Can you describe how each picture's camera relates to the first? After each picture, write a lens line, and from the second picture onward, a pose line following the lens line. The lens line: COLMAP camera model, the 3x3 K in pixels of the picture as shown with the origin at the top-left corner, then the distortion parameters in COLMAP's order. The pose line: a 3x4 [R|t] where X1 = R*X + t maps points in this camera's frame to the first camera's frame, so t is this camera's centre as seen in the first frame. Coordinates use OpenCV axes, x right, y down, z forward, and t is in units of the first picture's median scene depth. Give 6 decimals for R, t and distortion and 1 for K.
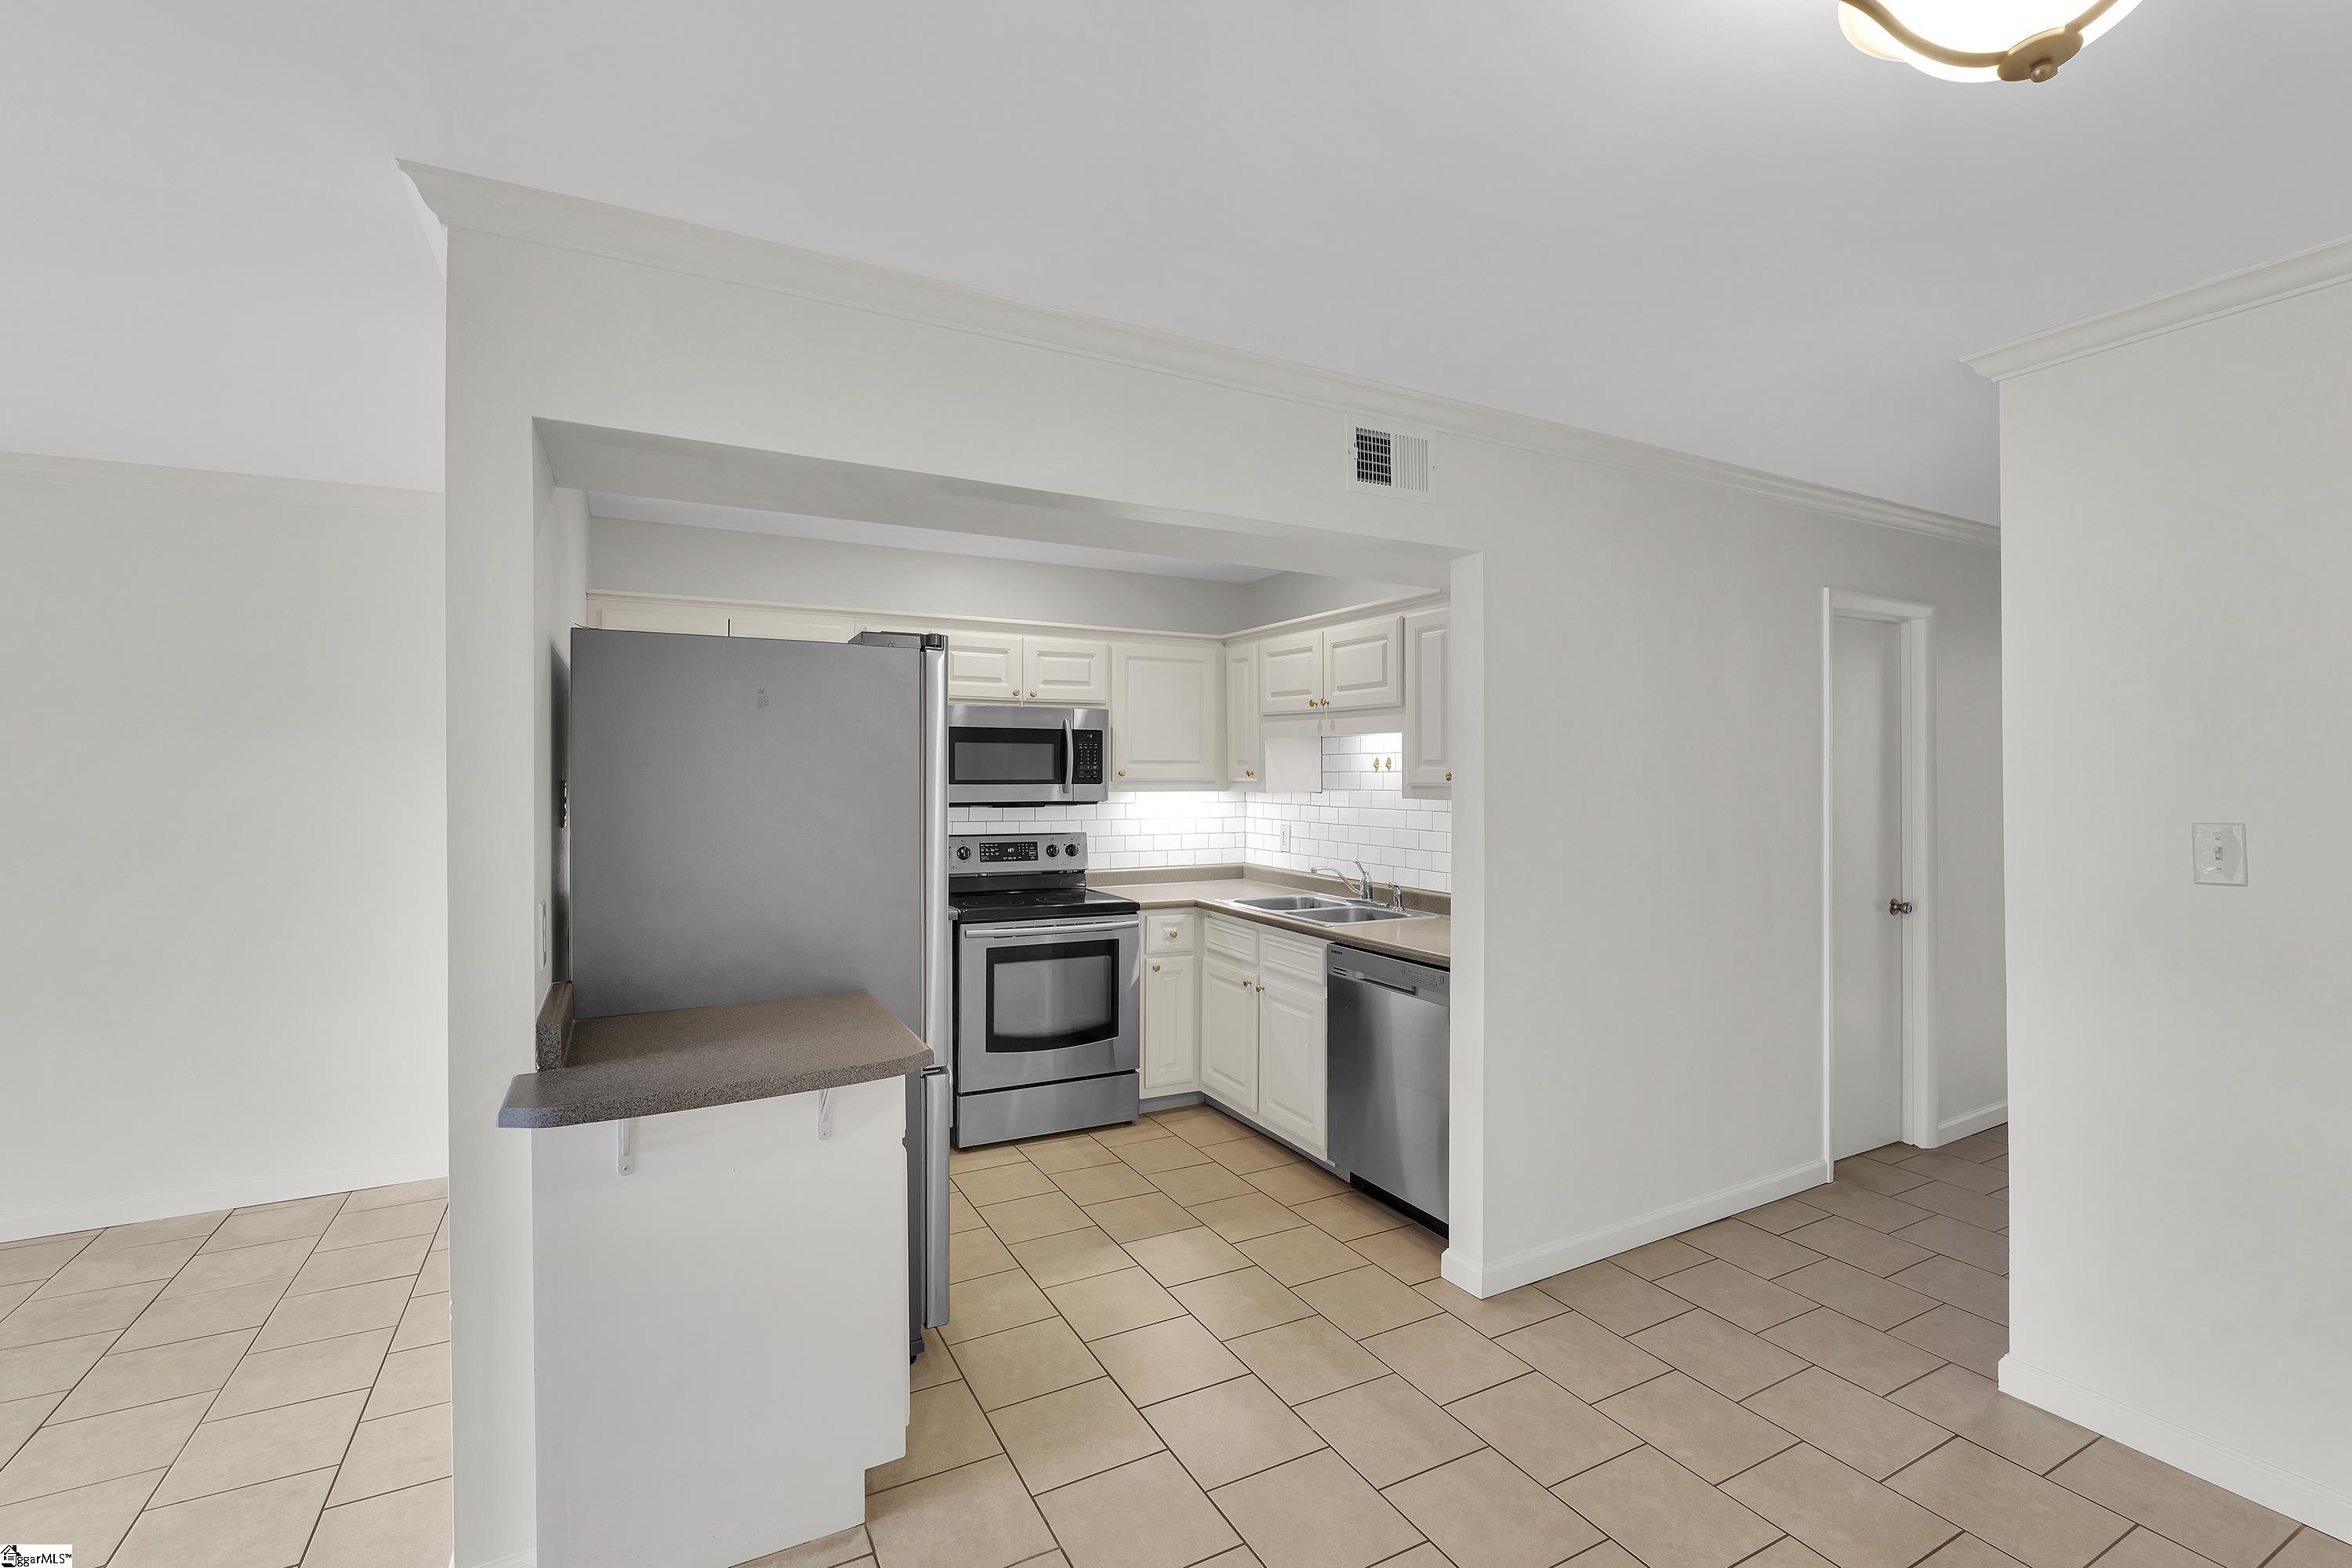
lens RADIAL K [[1029.6, 0, 1185.1], [0, 1029.6, 770.5], [0, 0, 1]] dist [-0.010422, 0.003264]
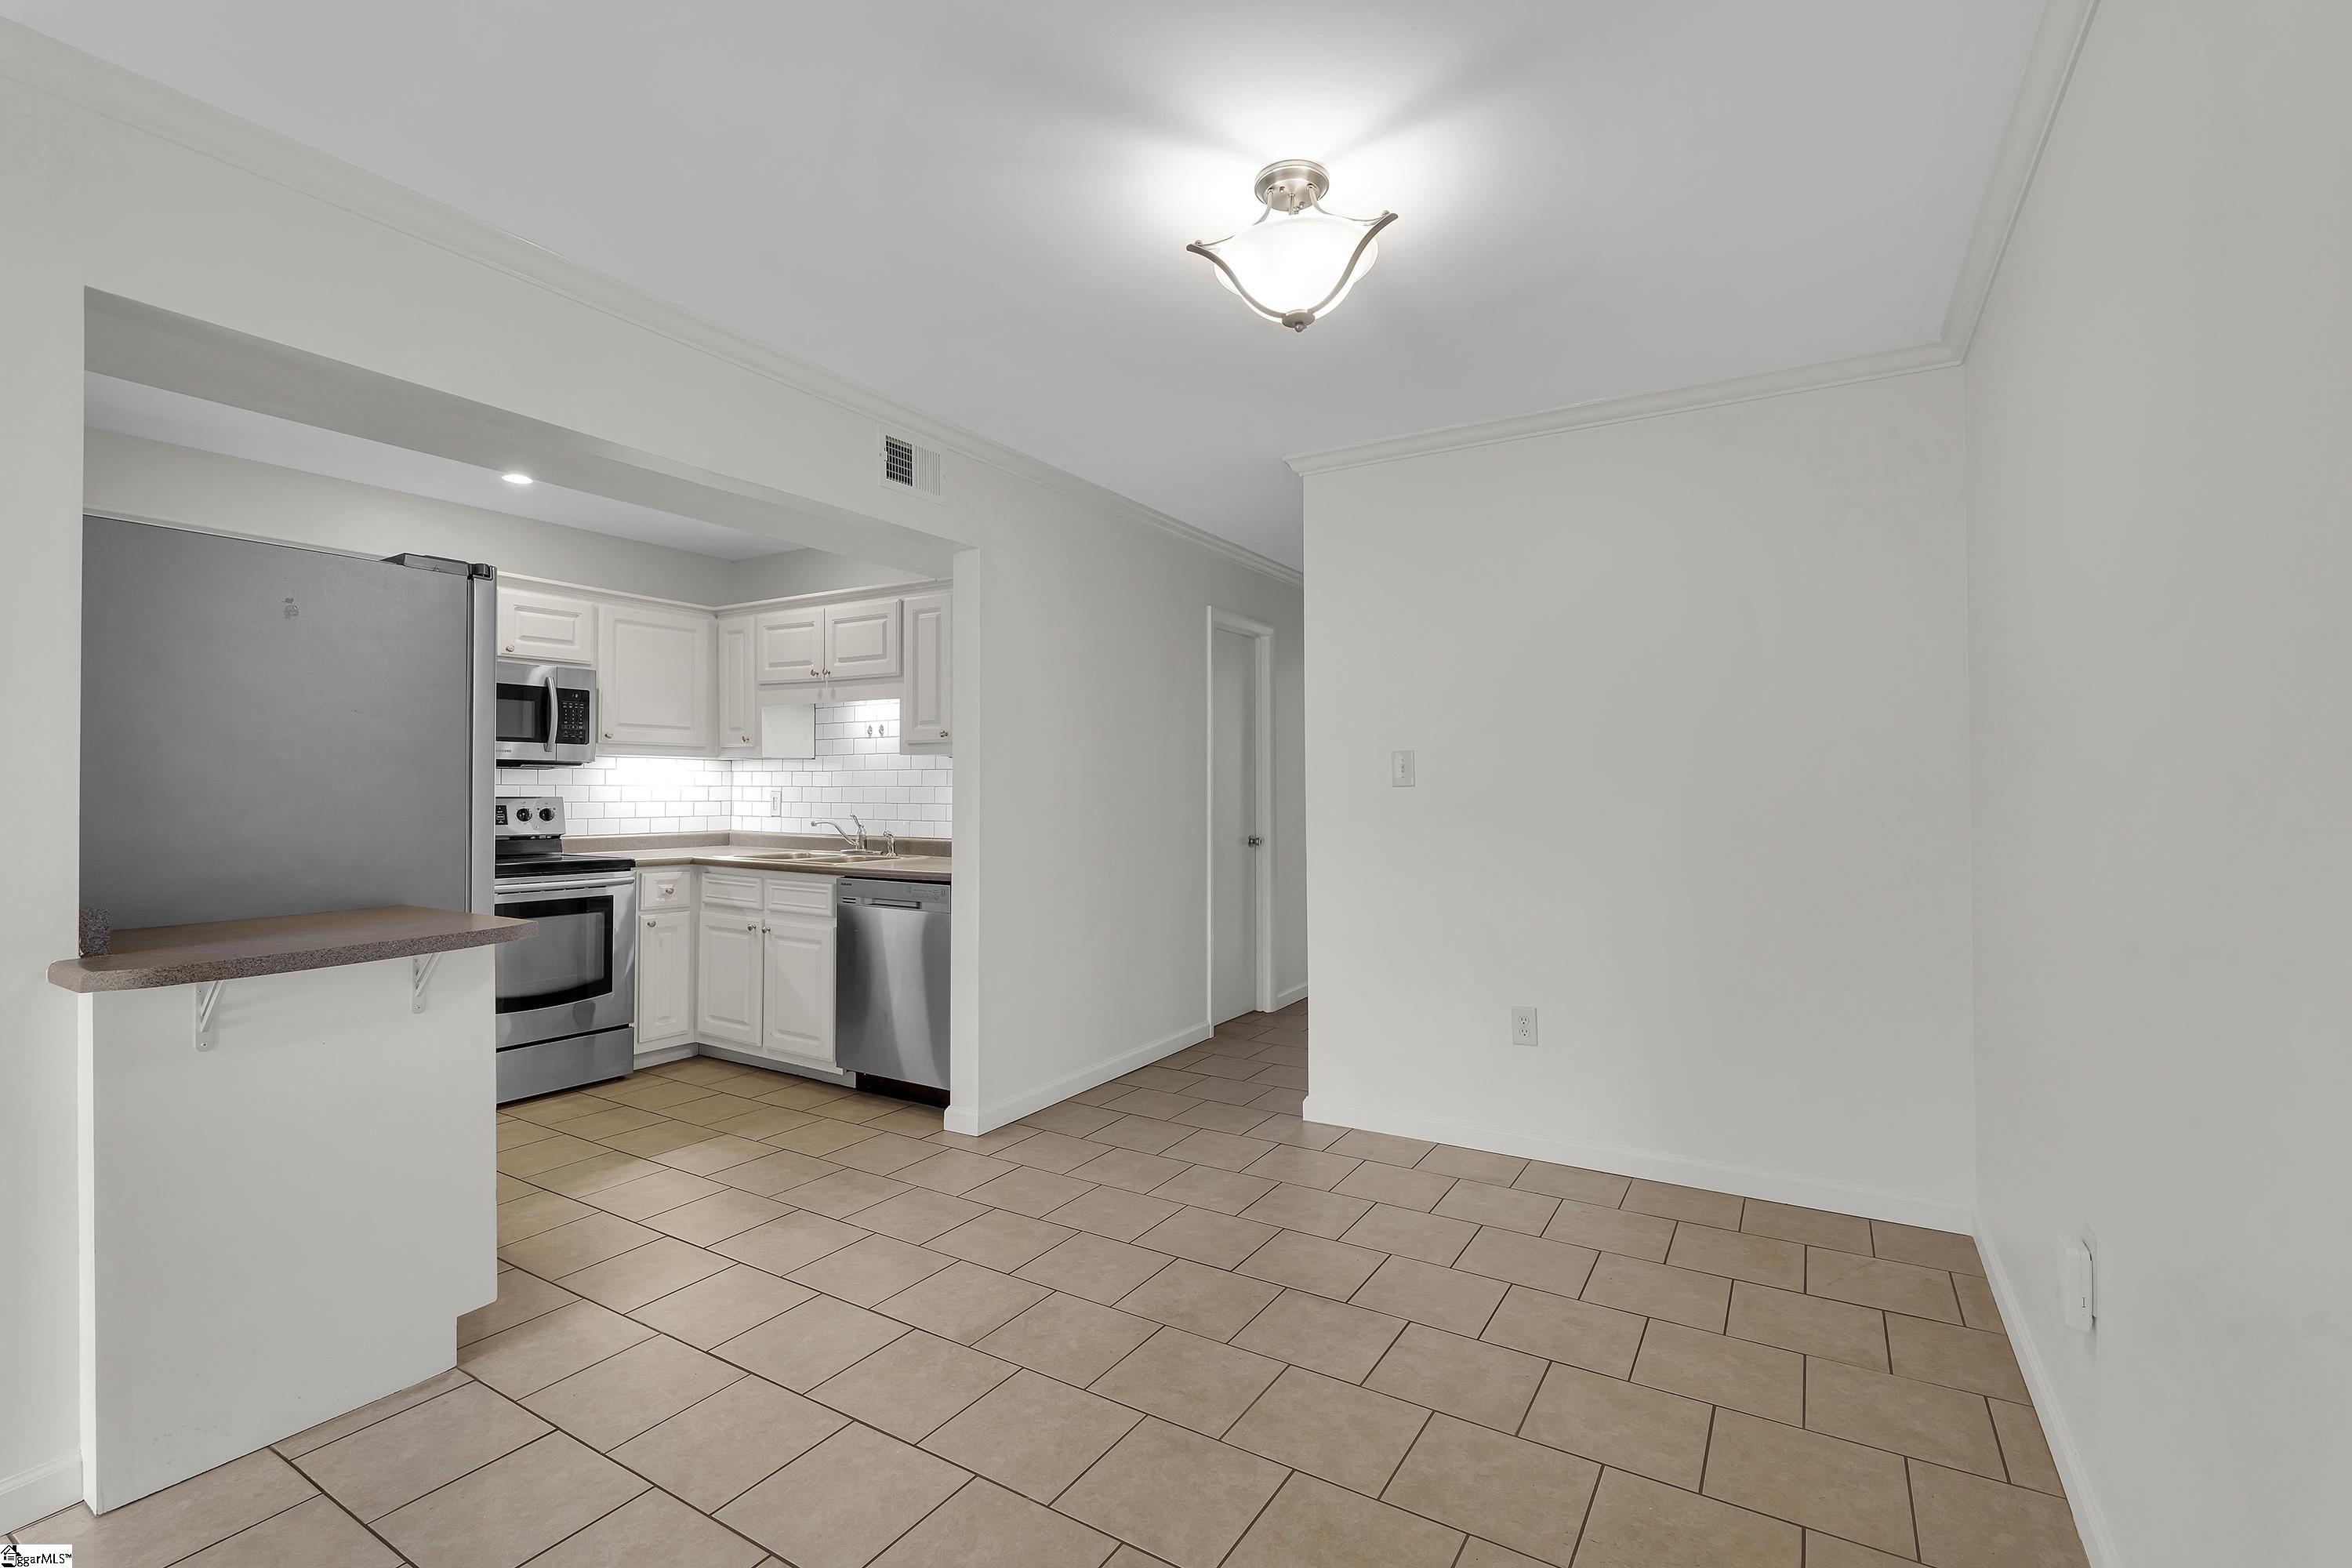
lens RADIAL K [[1029.6, 0, 1181.7], [0, 1029.6, 775.9], [0, 0, 1]] dist [-0.010422, 0.003264]
pose [[0.862220, 0.005724, 0.506502, -0.107145], [-0.001662, 0.999963, -0.008473, 0.061410], [-0.506532, 0.006464, 0.862197, -0.173637]]
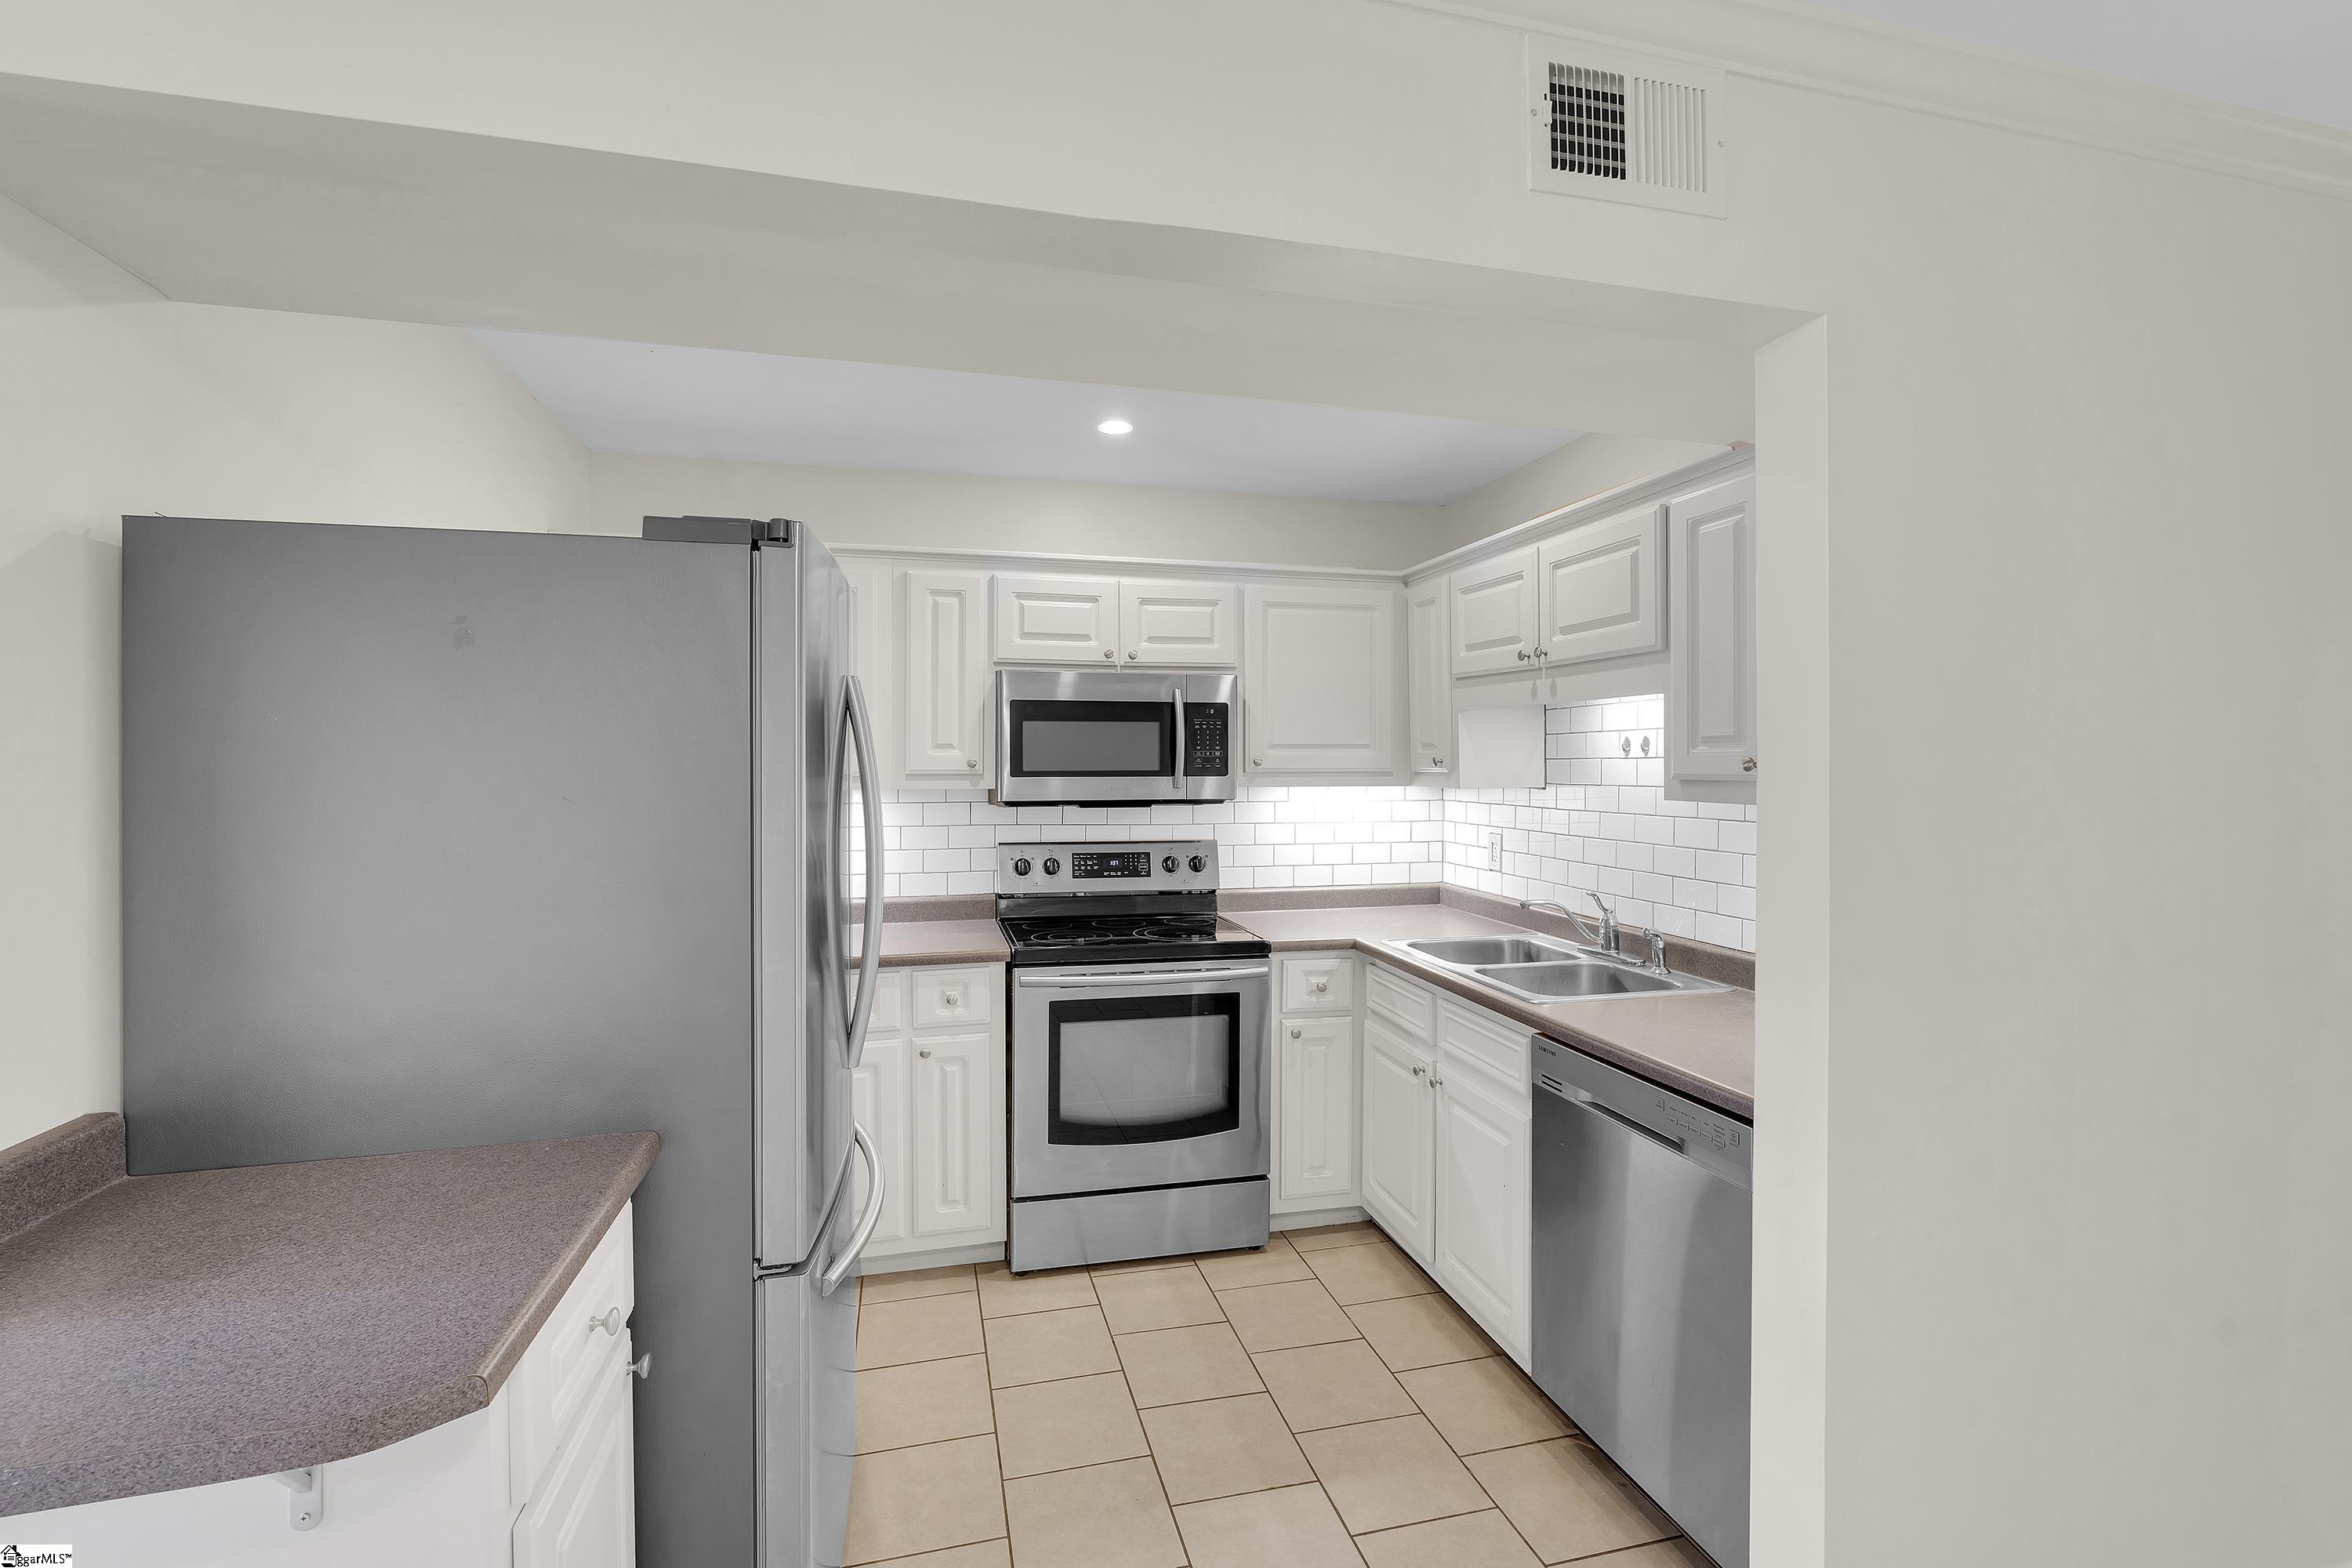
lens RADIAL K [[1029.6, 0, 1181.3], [0, 1029.6, 768.4], [0, 0, 1]] dist [-0.010422, 0.003264]
pose [[0.969560, -0.001007, -0.244853, 0.081817], [0.002642, 0.999976, 0.006347, 0.003301], [0.244841, -0.006801, 0.969540, 0.336650]]
